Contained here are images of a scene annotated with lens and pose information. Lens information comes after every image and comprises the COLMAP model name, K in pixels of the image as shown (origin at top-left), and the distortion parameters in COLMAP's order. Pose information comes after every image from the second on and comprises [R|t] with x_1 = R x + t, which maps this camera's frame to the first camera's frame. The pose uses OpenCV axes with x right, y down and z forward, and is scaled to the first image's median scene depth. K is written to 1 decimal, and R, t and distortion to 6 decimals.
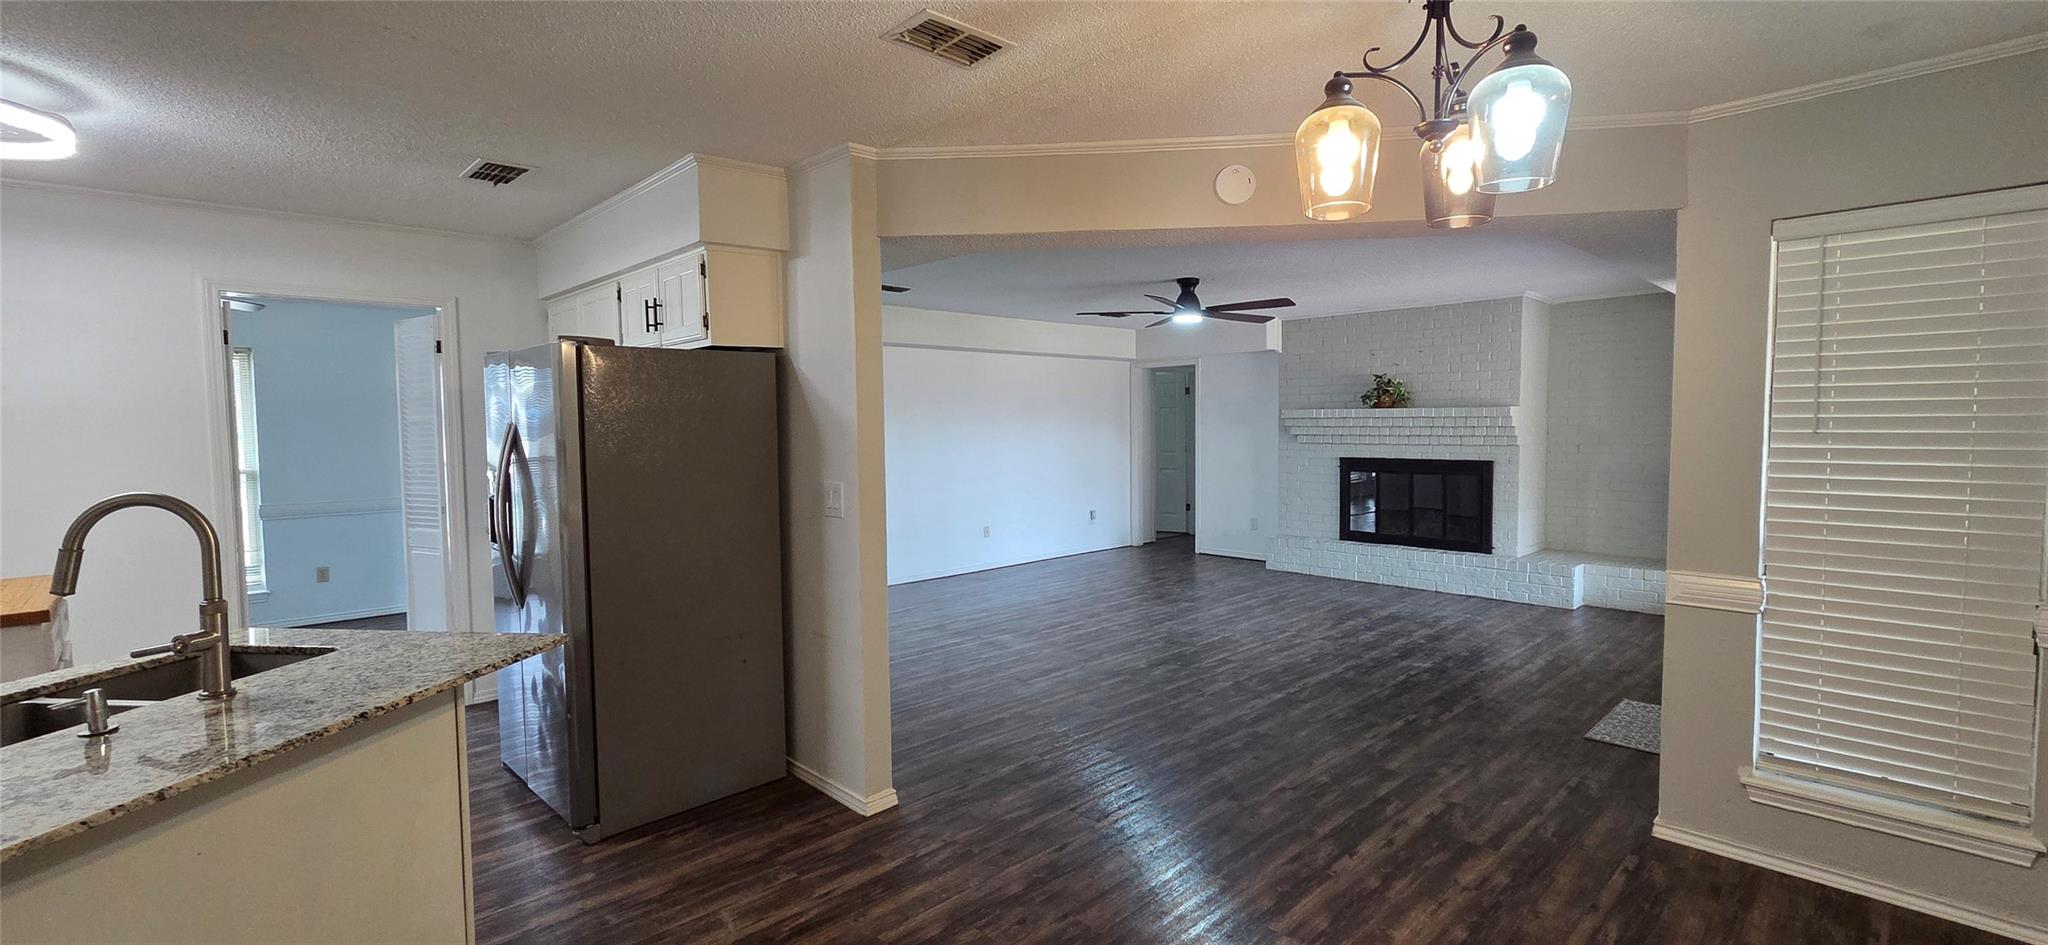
lens RADIAL K [[871.6, 0, 1024.0], [0, 871.6, 472.5], [0, 0, 1]] dist [-0.000806, -0.000022]
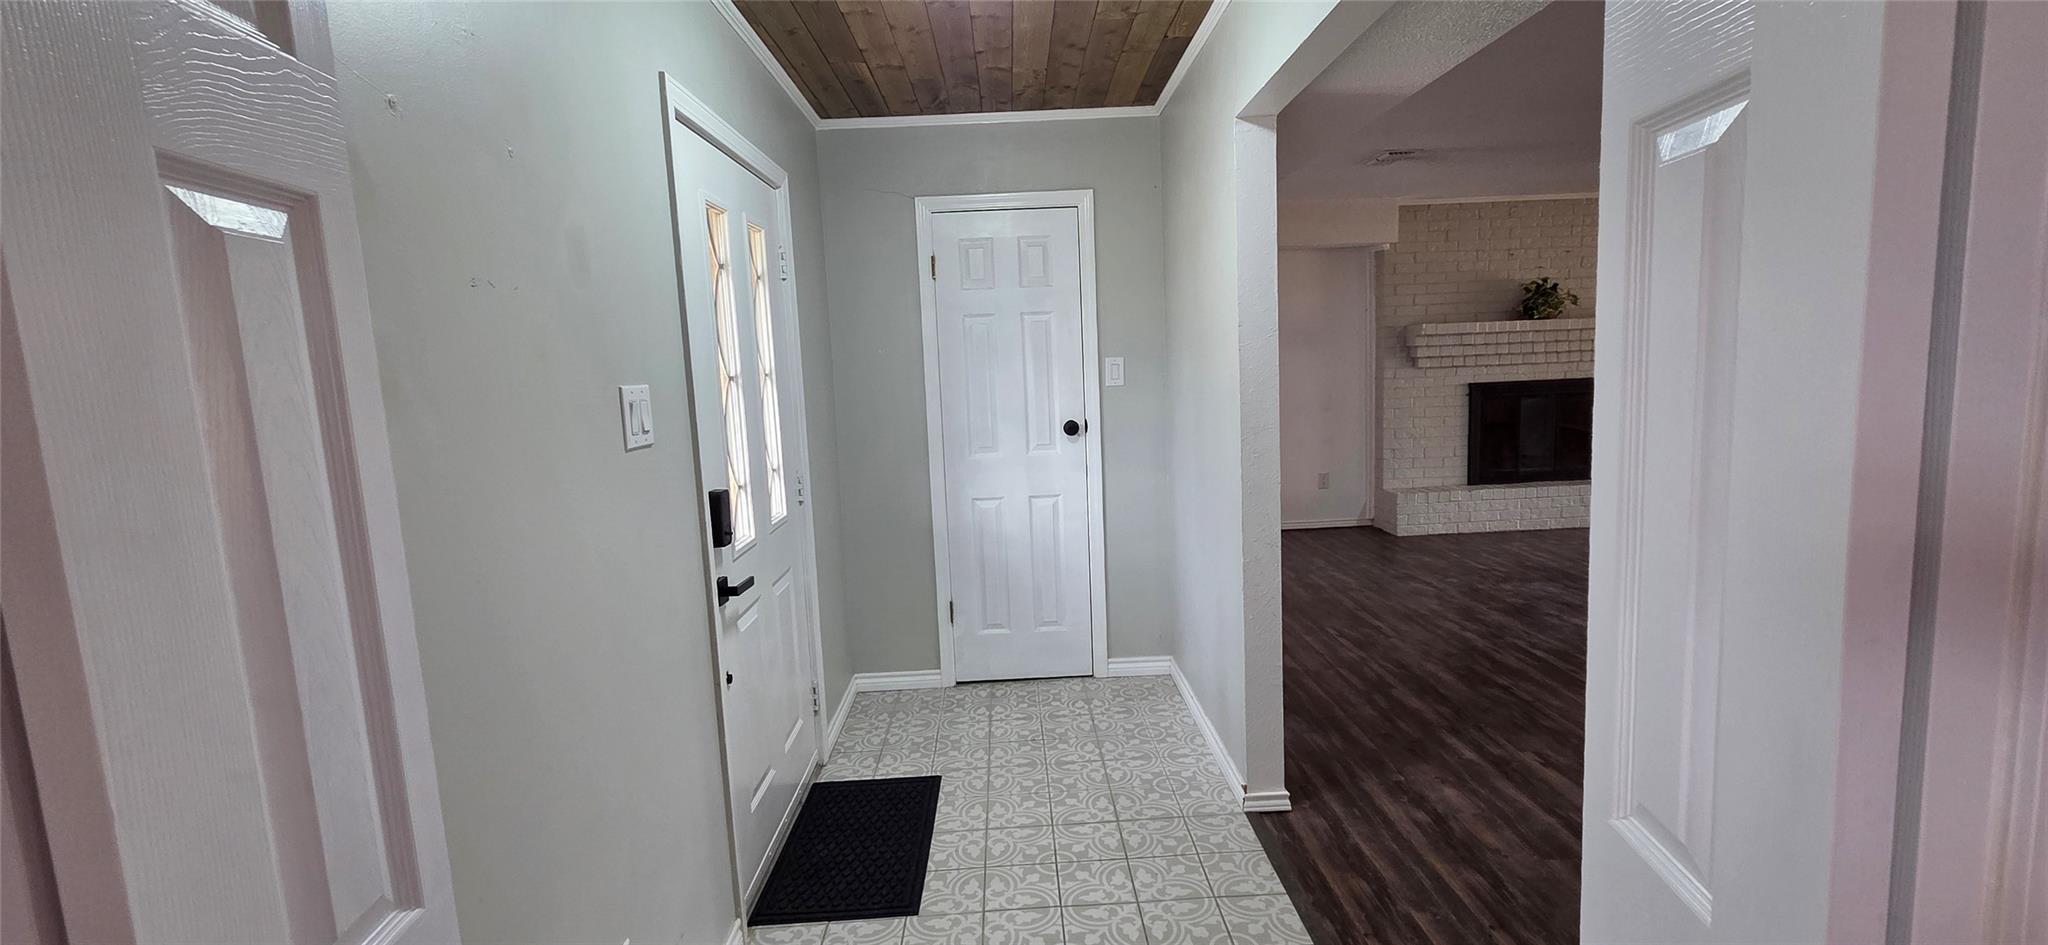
lens RADIAL K [[861.3, 0, 1028.1], [0, 861.3, 465.8], [0, 0, 1]] dist [-0.001071, 0.000211]
pose [[0.669945, -0.111888, 0.733931, -0.800637], [0.079569, 0.993705, 0.078858, -0.057875], [-0.738134, 0.005568, 0.674631, 1.207214]]
